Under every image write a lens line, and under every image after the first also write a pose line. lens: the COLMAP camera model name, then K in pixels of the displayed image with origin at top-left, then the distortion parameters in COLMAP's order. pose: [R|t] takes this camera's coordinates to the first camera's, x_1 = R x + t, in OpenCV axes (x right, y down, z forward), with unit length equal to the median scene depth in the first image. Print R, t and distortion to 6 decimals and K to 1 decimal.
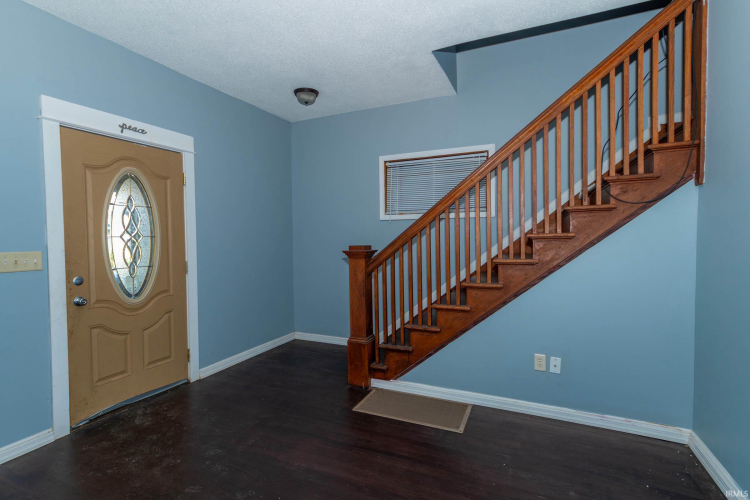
lens RADIAL K [[363.8, 0, 362.3], [0, 363.8, 247.9], [0, 0, 1]] dist [0.001867, -0.000416]
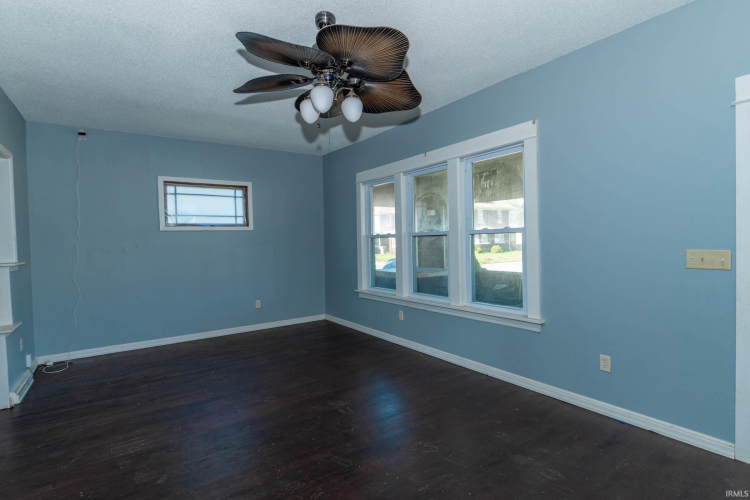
lens RADIAL K [[377.6, 0, 371.6], [0, 377.6, 248.2], [0, 0, 1]] dist [-0.005159, -0.000876]
pose [[-0.496321, 0.041715, -0.867136, 0.336663], [-0.000493, 0.998831, 0.048333, -0.034480], [0.868139, 0.024416, -0.495720, 0.575623]]
